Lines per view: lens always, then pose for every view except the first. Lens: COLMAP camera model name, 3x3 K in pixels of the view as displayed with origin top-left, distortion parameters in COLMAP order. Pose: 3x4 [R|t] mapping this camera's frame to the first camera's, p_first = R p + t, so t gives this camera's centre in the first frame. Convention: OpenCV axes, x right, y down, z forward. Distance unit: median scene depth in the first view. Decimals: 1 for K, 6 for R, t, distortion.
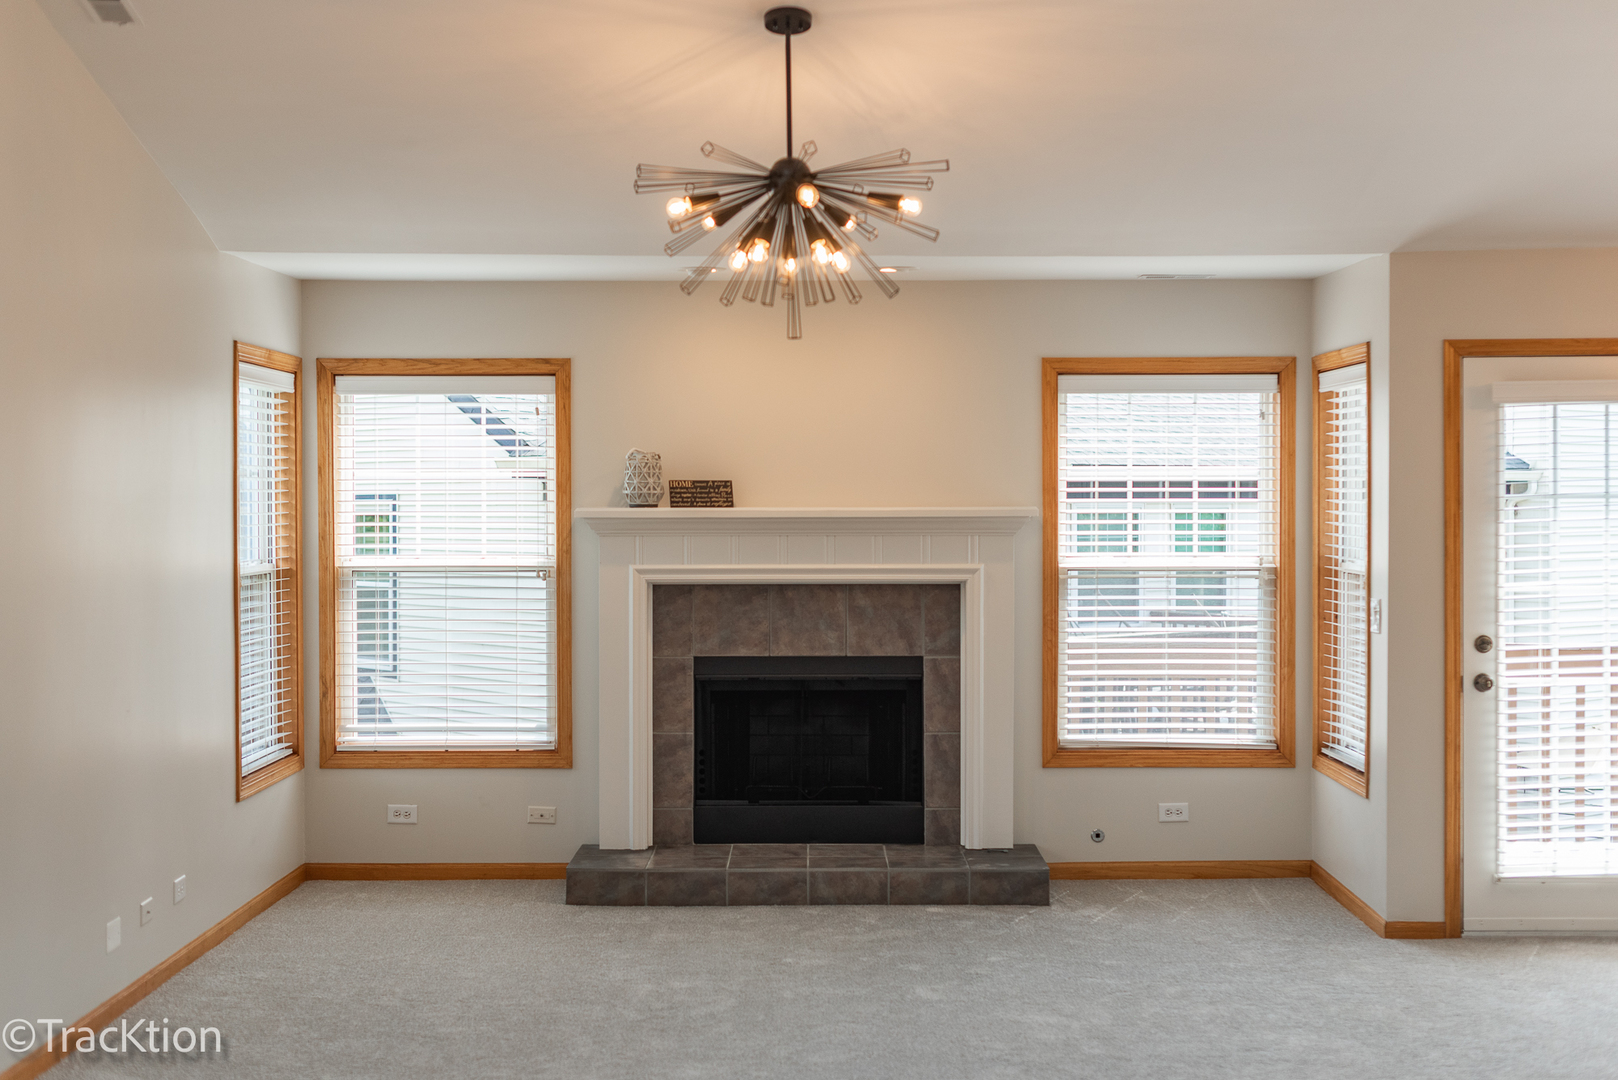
lens RADIAL K [[2351.6, 0, 809.0], [0, 2351.6, 540.0], [0, 0, 1]] dist [0.015510, 0.001392]
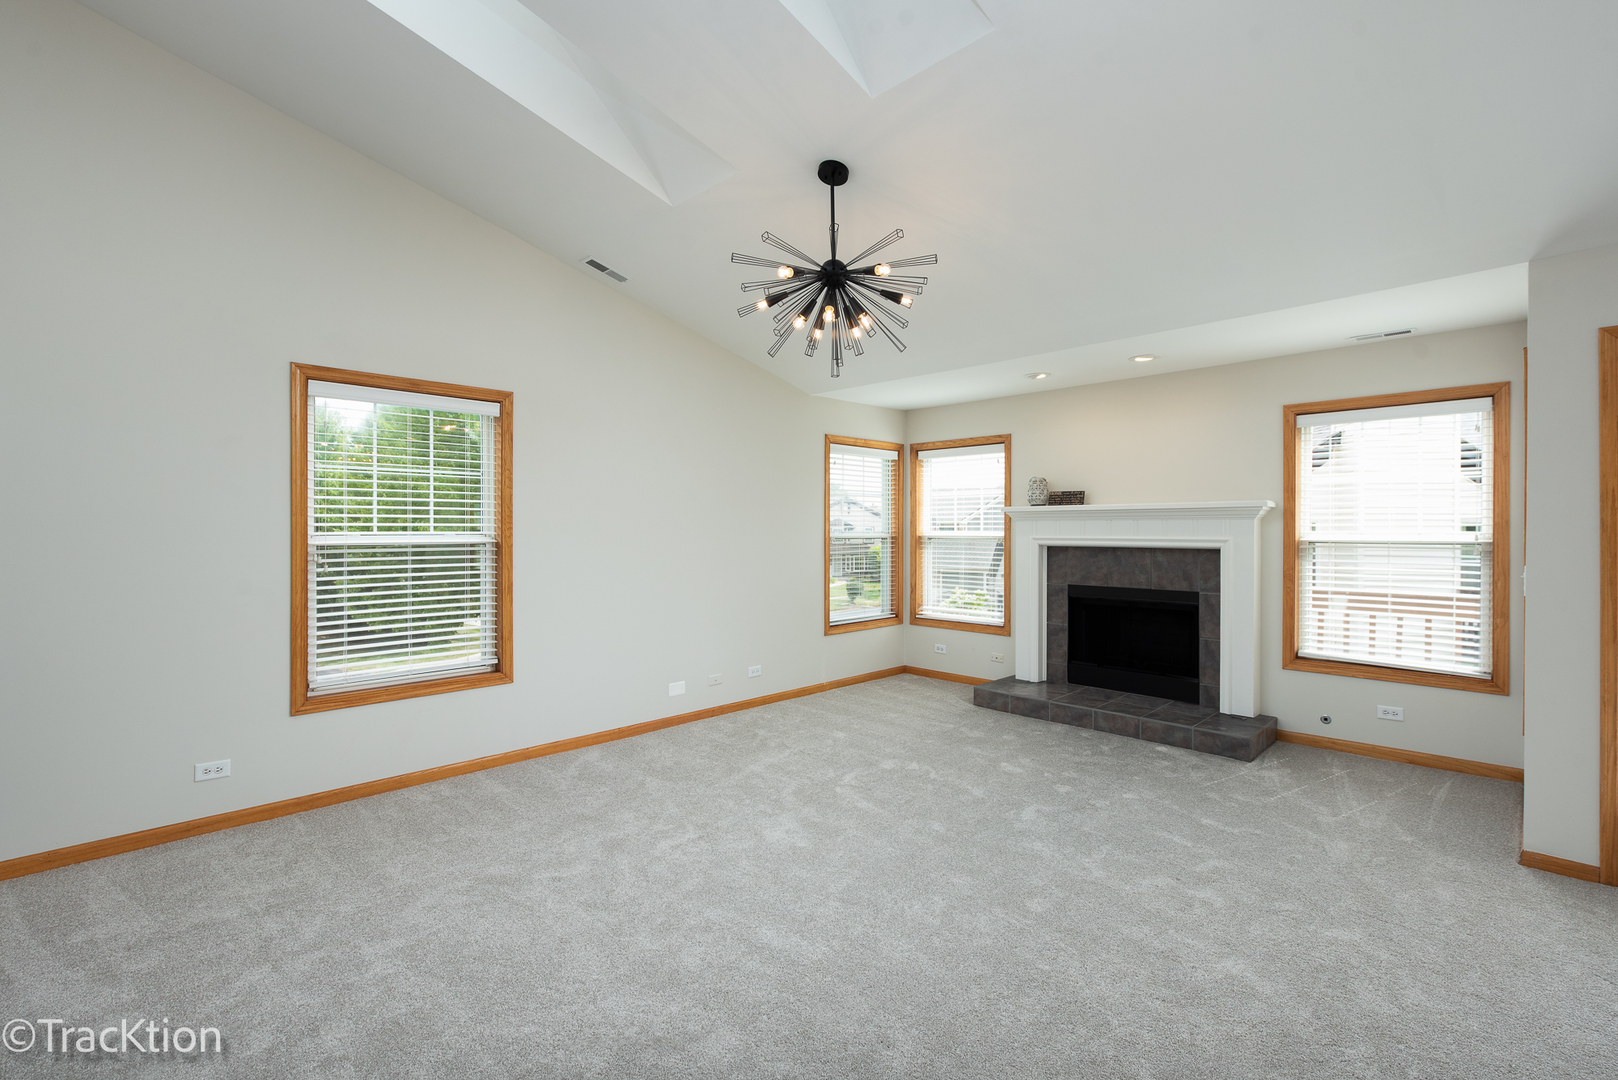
lens RADIAL K [[711.9, 0, 812.7], [0, 711.9, 527.2], [0, 0, 1]] dist [-0.001580, -0.000221]
pose [[0.704824, -0.000179, -0.709382, 0.214746], [-0.015075, 0.999770, -0.015231, 0.015286], [0.709222, 0.021429, 0.704660, 0.449745]]
